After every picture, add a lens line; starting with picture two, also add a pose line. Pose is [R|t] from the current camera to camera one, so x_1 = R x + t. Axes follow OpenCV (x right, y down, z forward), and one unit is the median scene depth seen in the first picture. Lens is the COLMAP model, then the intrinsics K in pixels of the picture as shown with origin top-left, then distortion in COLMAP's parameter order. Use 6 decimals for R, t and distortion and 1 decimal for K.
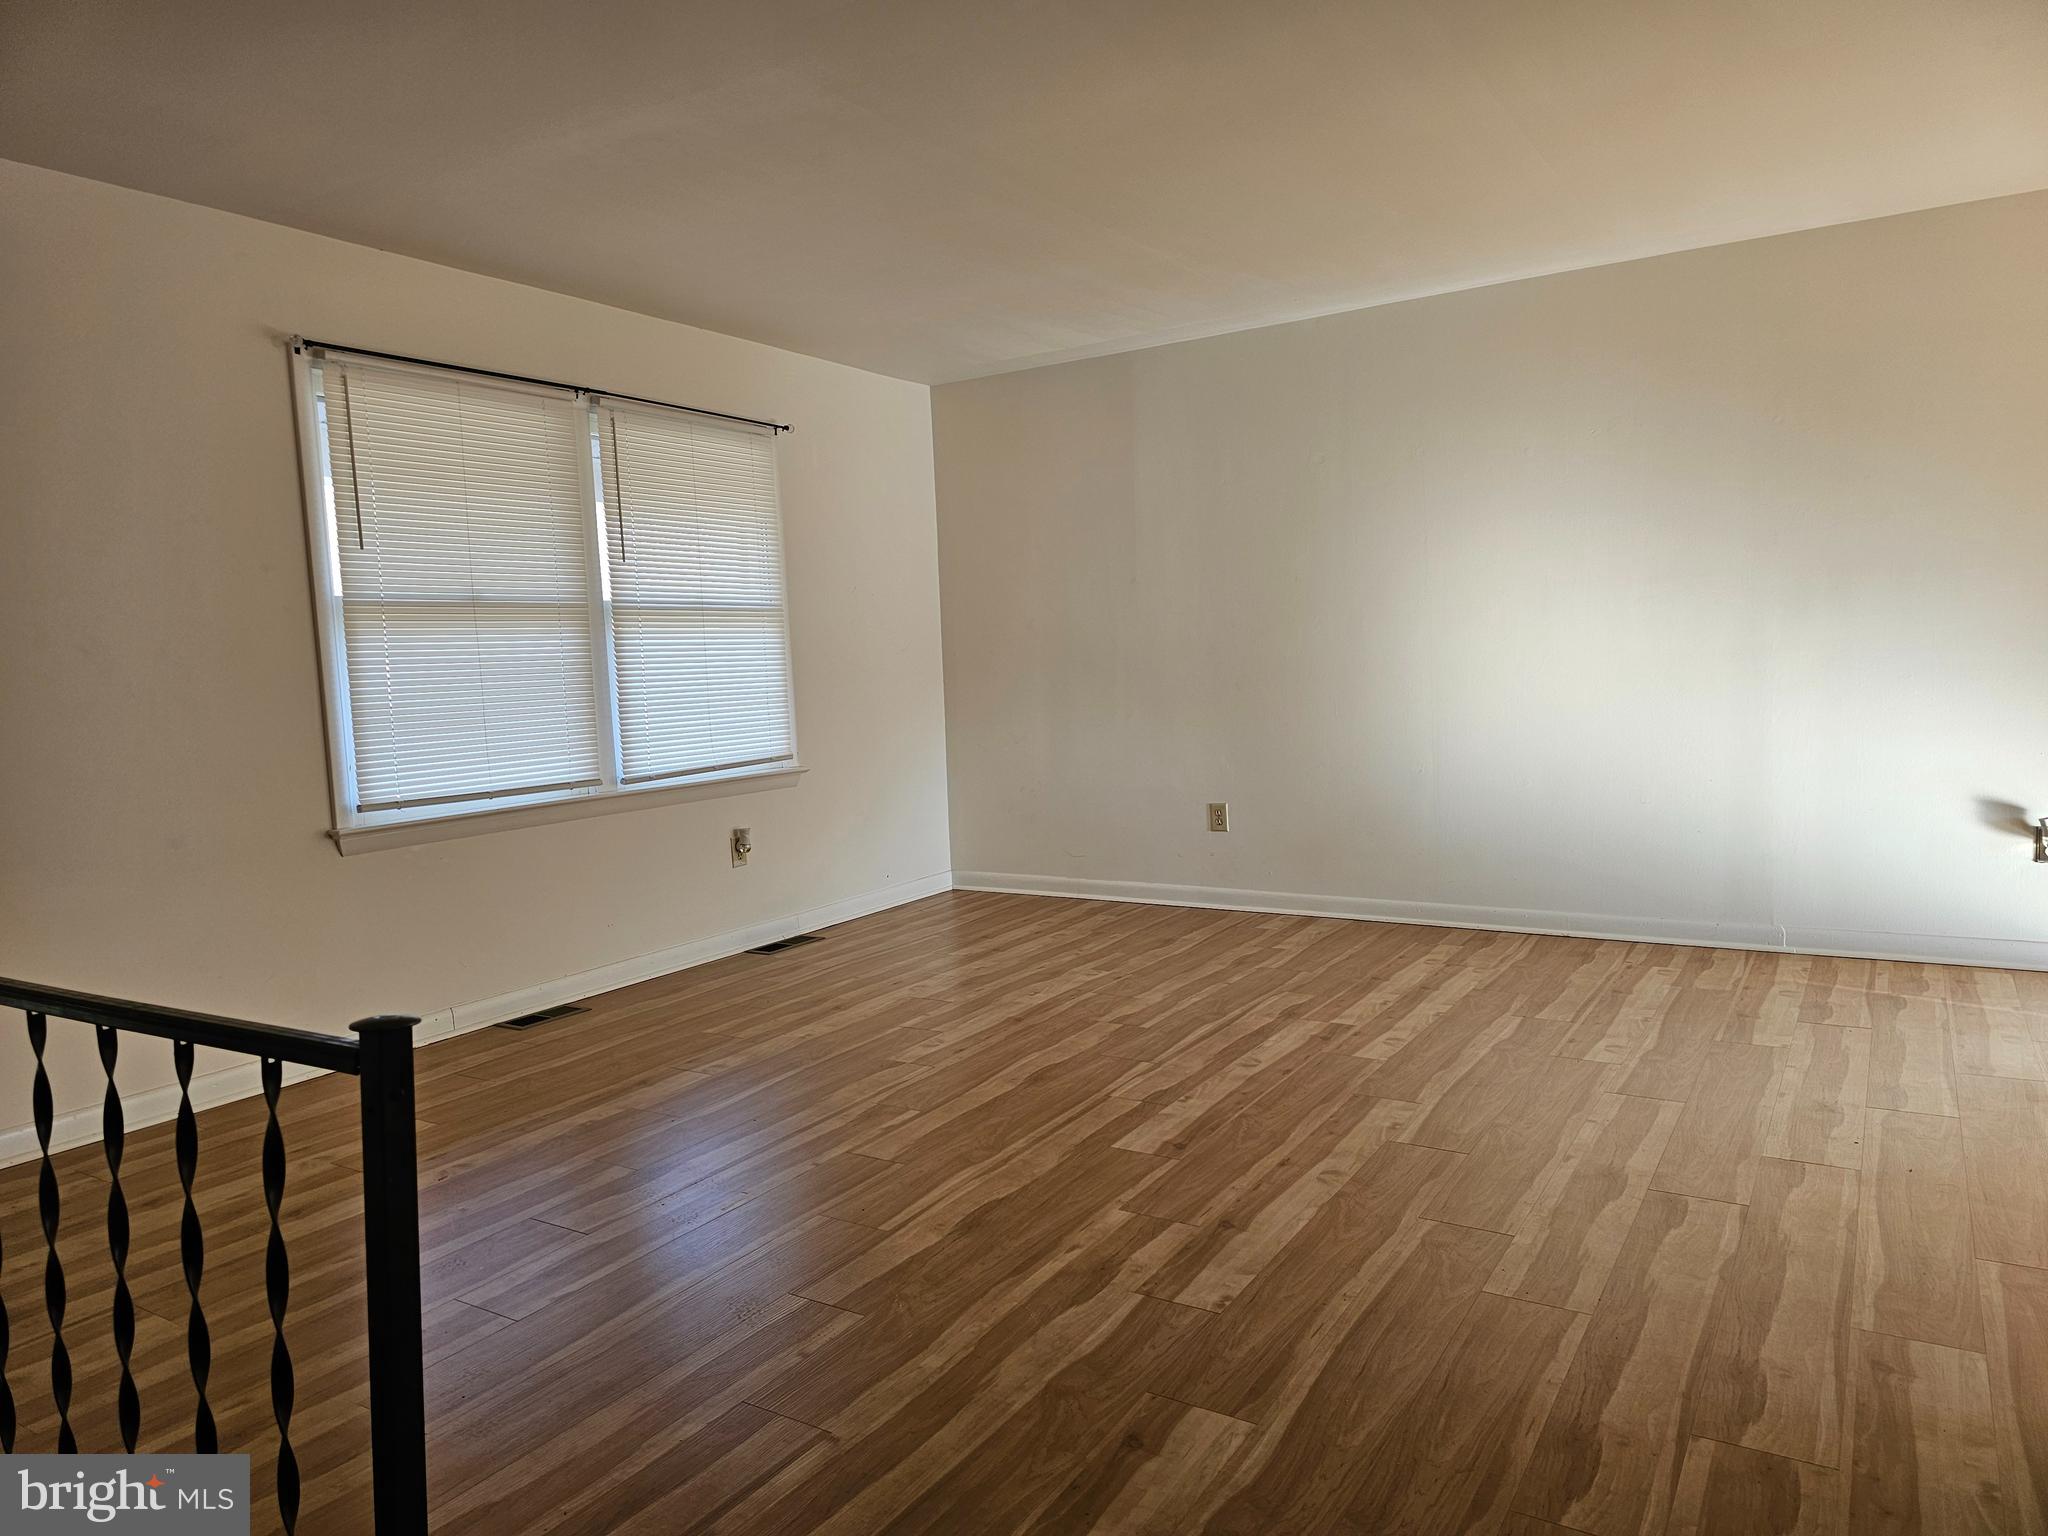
lens RADIAL K [[1372.2, 0, 1021.5], [0, 1372.2, 768.3], [0, 0, 1]] dist [0.012588, 0.000363]
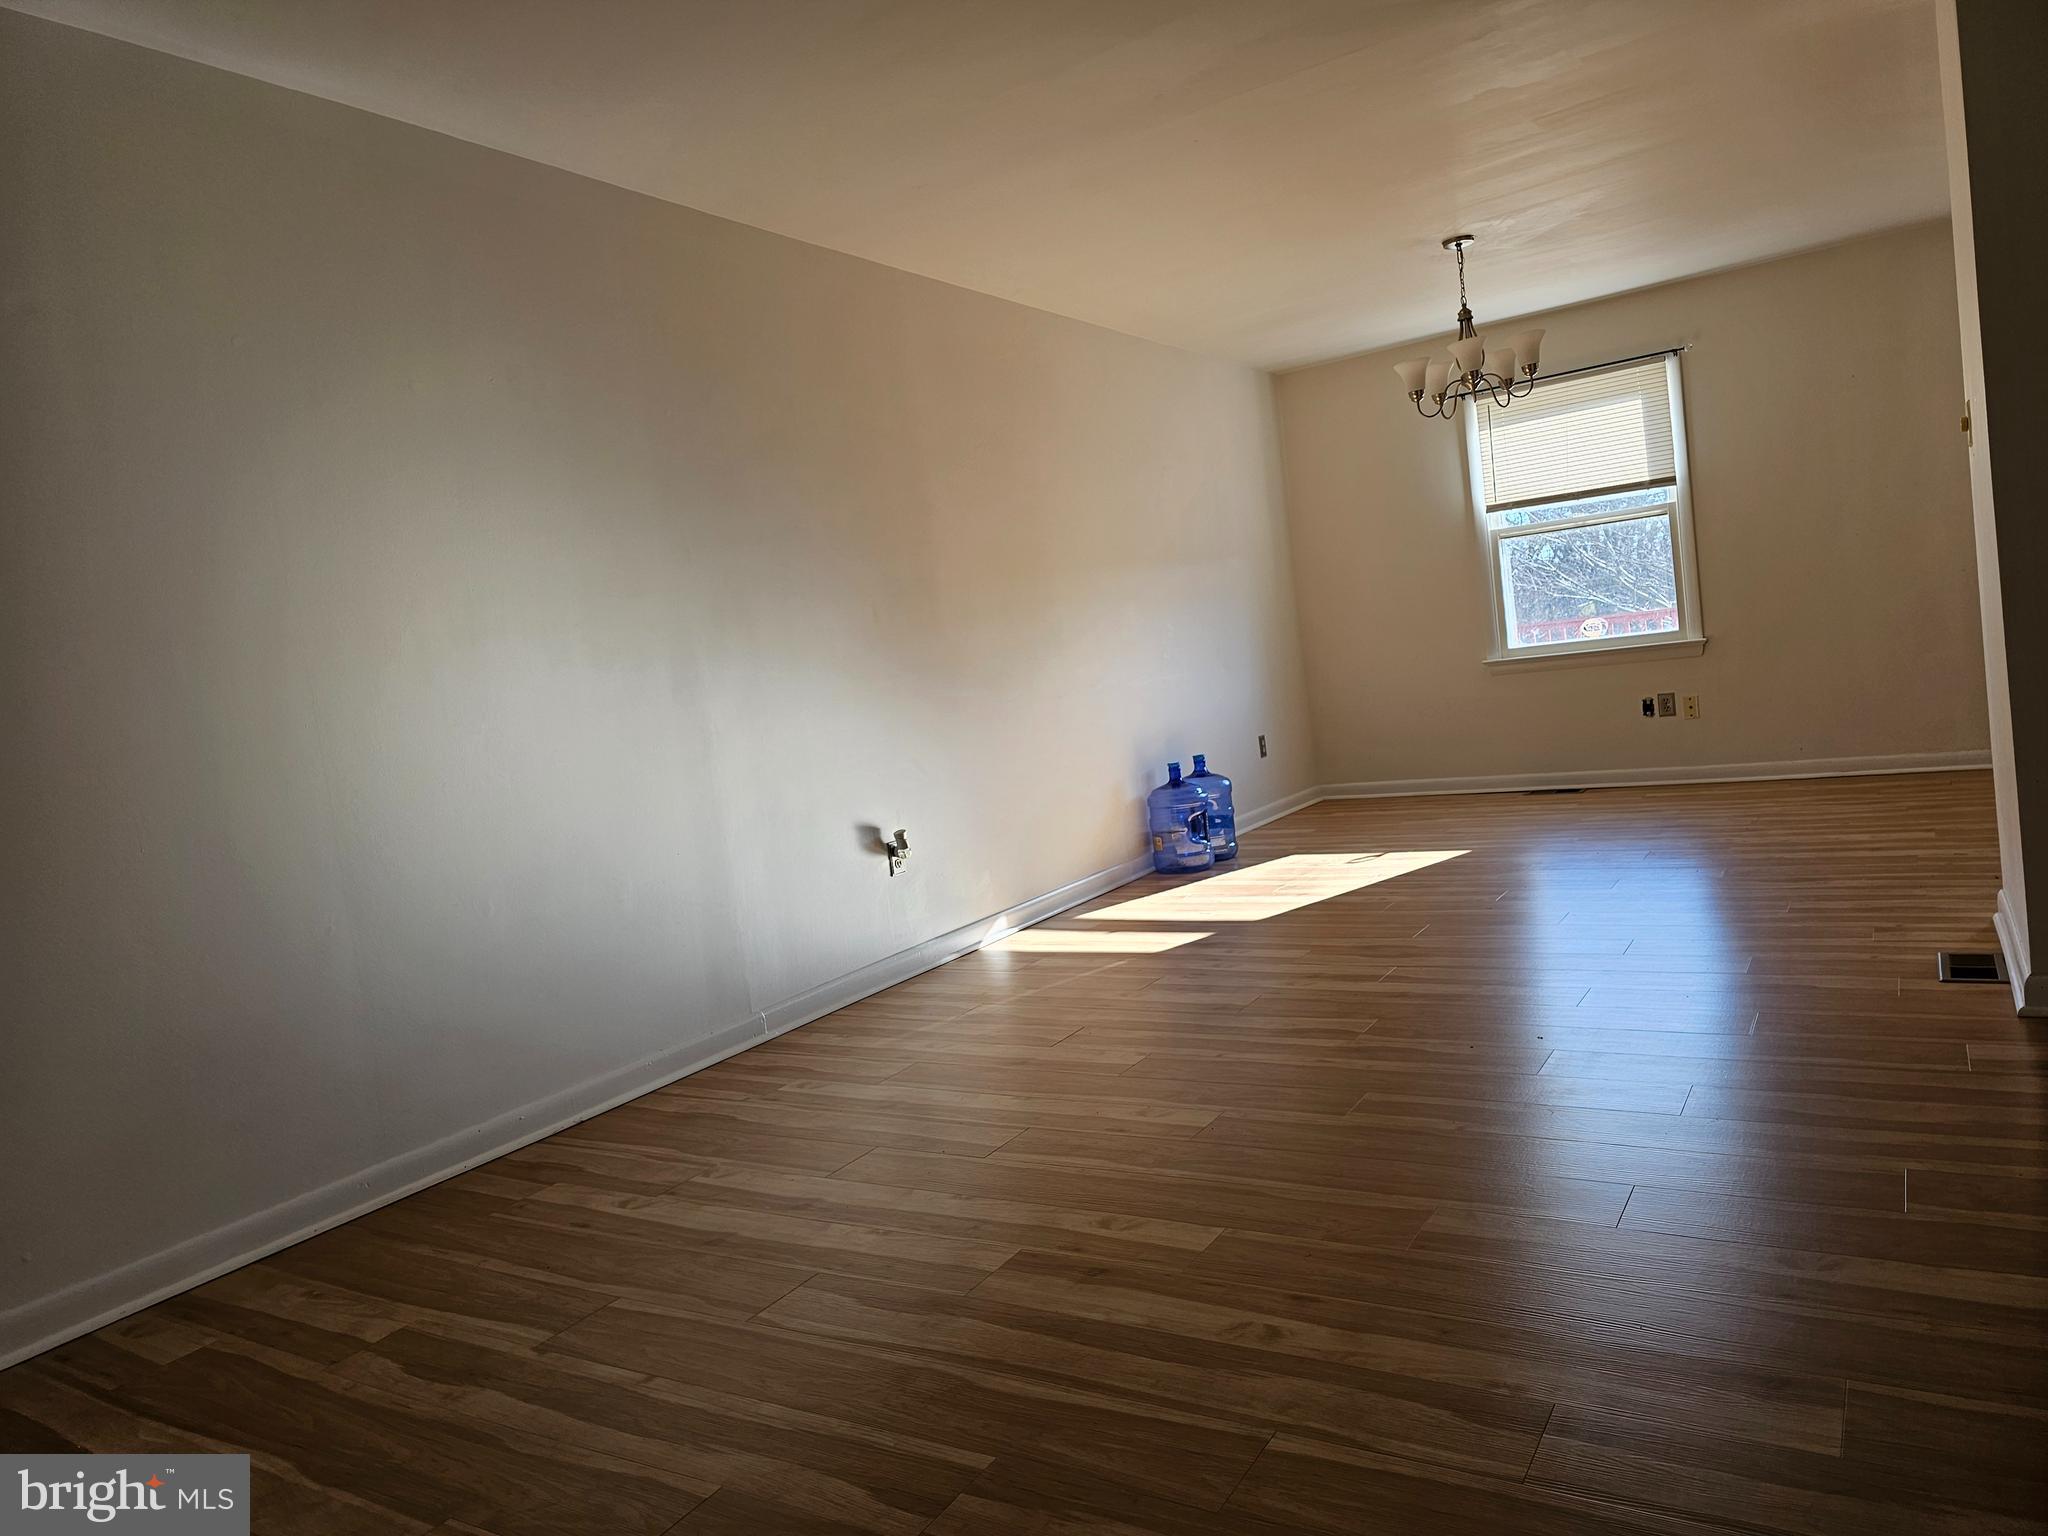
lens RADIAL K [[1372.2, 0, 1021.0], [0, 1372.2, 767.8], [0, 0, 1]] dist [0.012588, 0.000363]
pose [[0.002343, -0.036799, 0.999320, -0.270883], [0.201953, 0.978749, 0.035568, -0.026201], [-0.979393, 0.201732, 0.009725, 0.797107]]
